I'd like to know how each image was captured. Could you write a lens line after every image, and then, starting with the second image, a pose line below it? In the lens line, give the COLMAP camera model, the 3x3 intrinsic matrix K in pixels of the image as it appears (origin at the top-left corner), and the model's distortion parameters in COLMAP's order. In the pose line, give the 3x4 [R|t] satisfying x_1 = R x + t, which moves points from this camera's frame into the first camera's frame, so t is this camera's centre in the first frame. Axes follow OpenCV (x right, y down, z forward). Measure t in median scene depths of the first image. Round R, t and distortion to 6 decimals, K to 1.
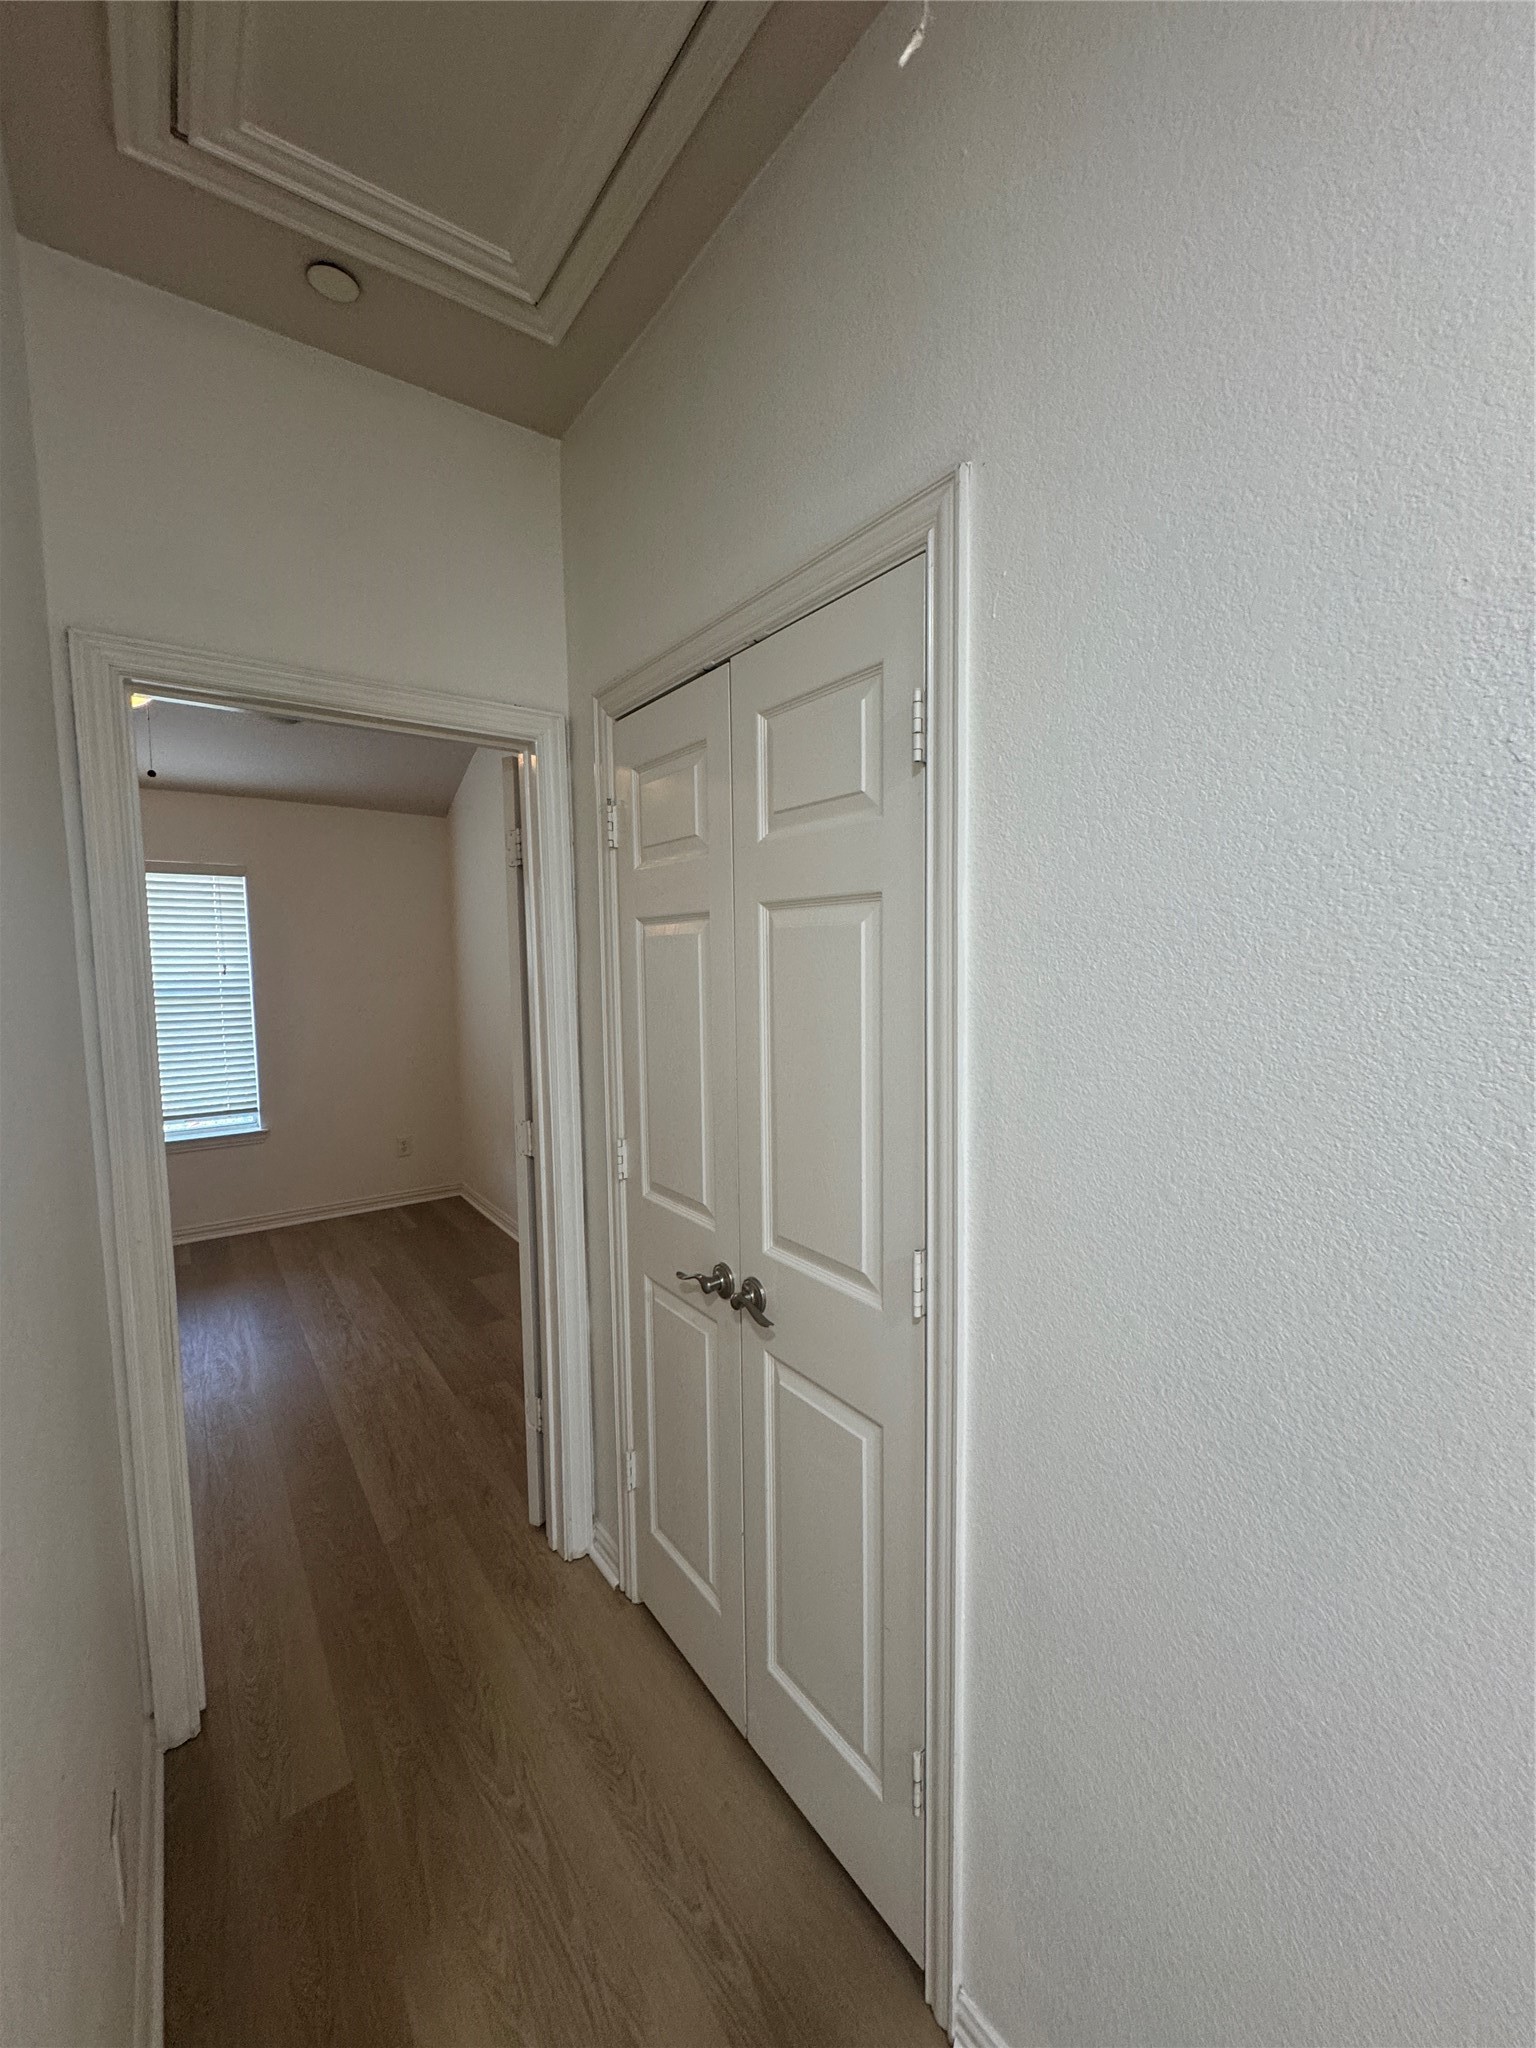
lens RADIAL K [[821.8, 0, 768.0], [0, 821.8, 1024.0], [0, 0, 1]] dist [0.002673, -0.000353]
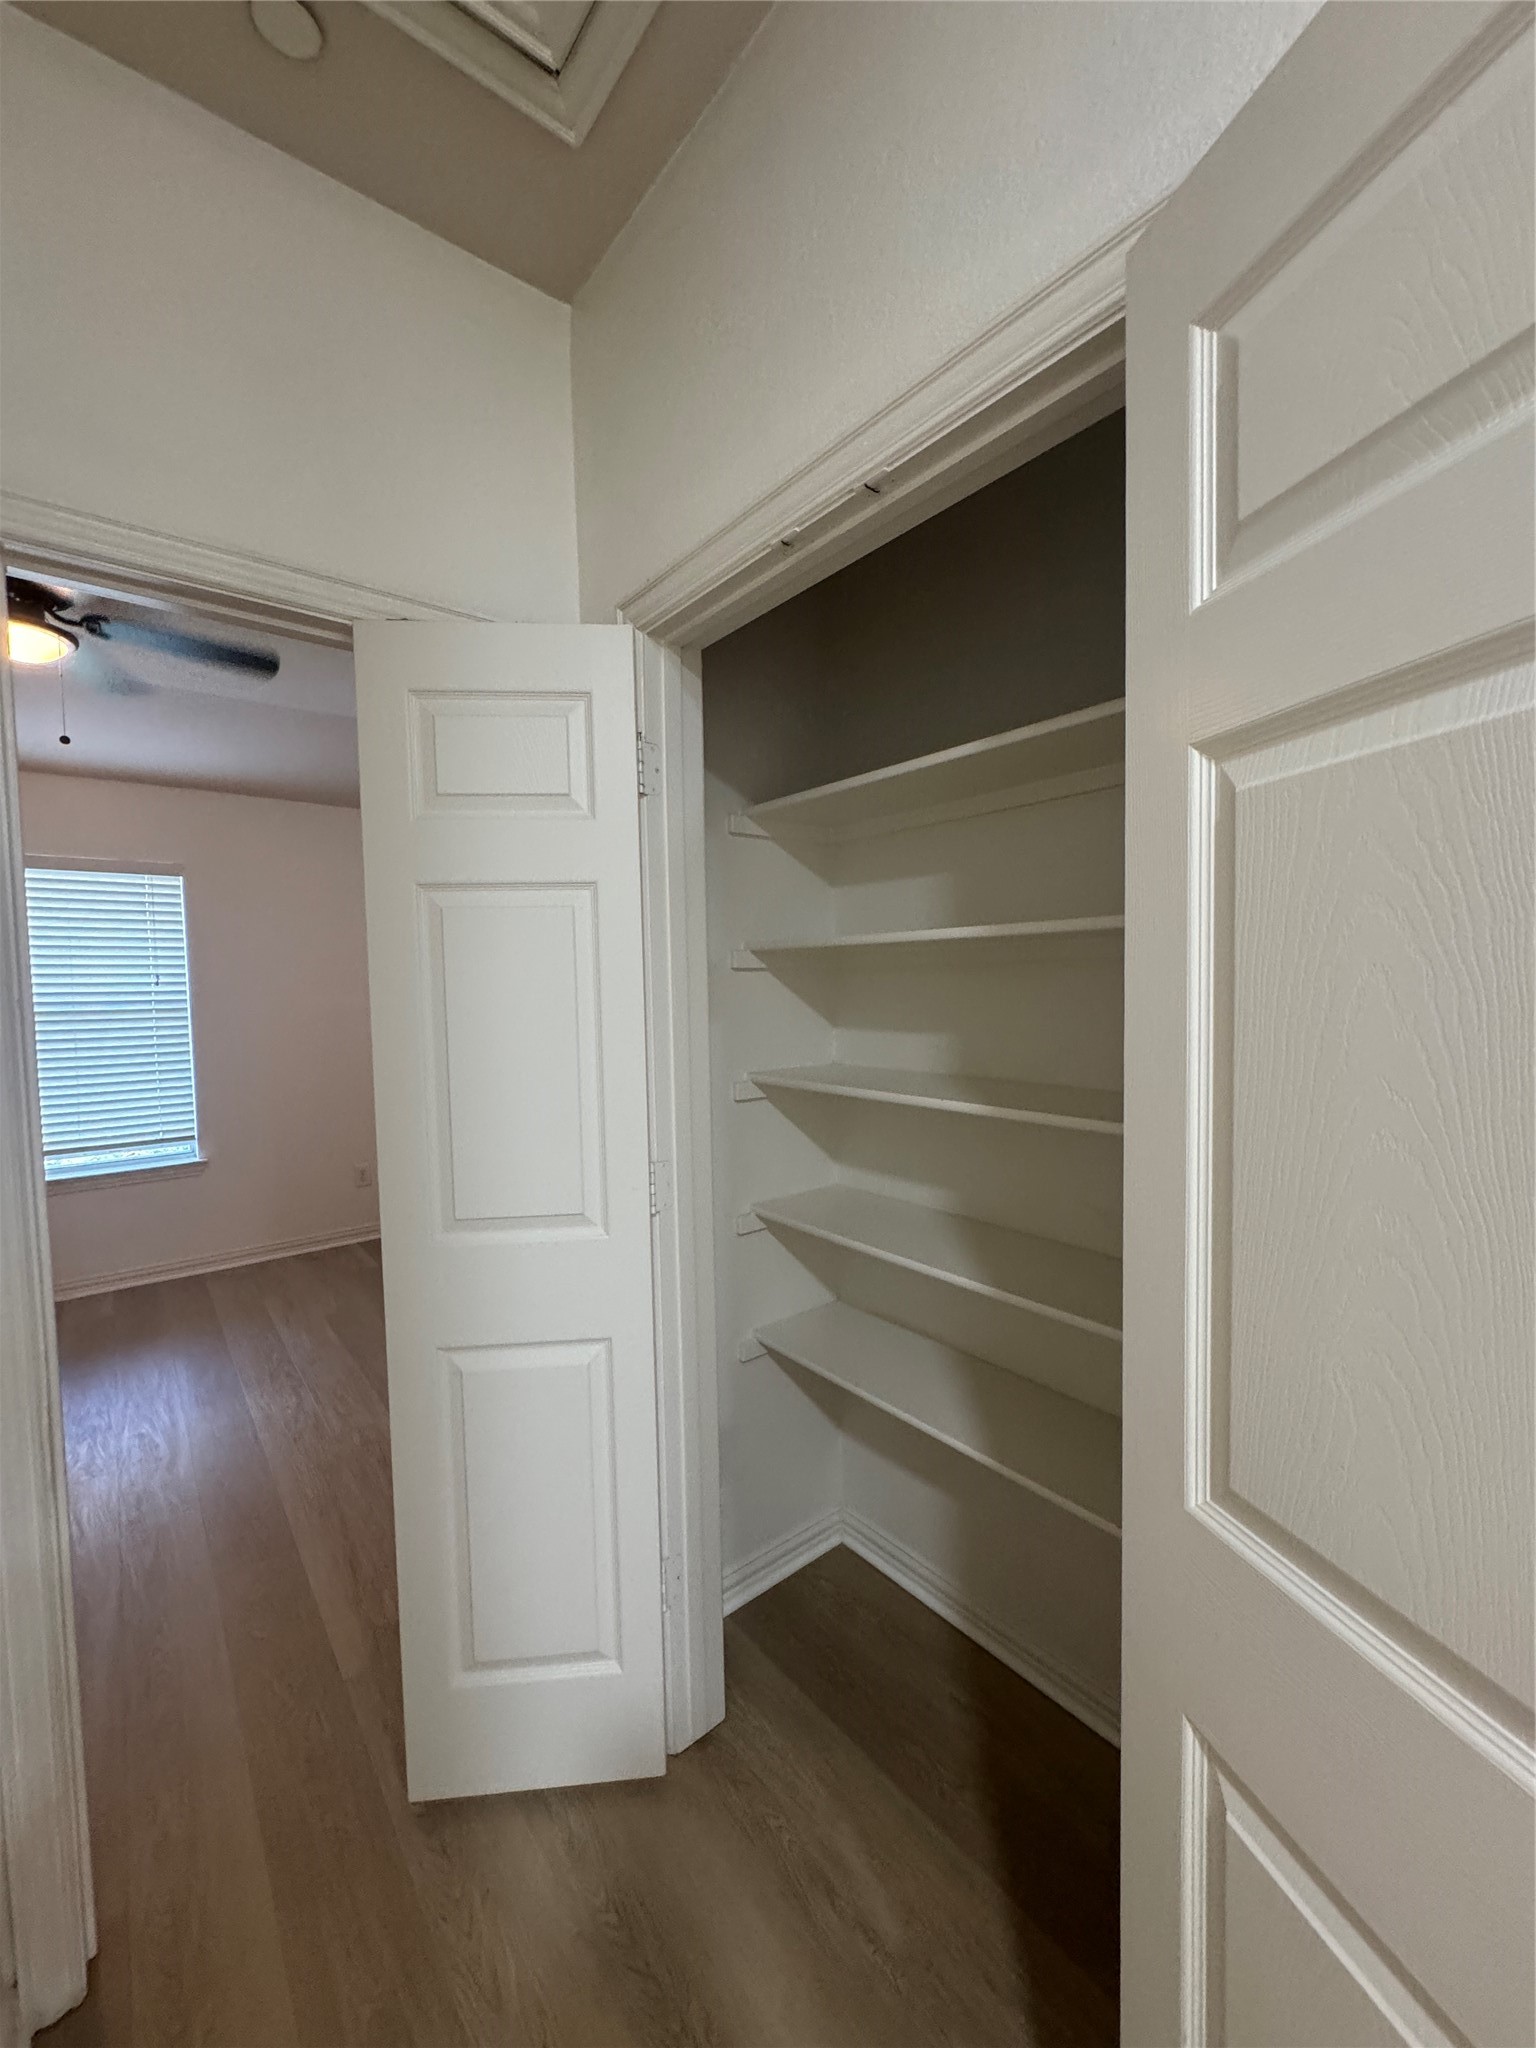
lens RADIAL K [[818.7, 0, 768.0], [0, 818.7, 1024.0], [0, 0, 1]] dist [0.000306, 0.000068]
pose [[0.998806, -0.009116, 0.047984, -0.052324], [0.010422, 0.999580, -0.027024, 0.014569], [-0.047718, 0.027492, 0.998482, 0.101252]]
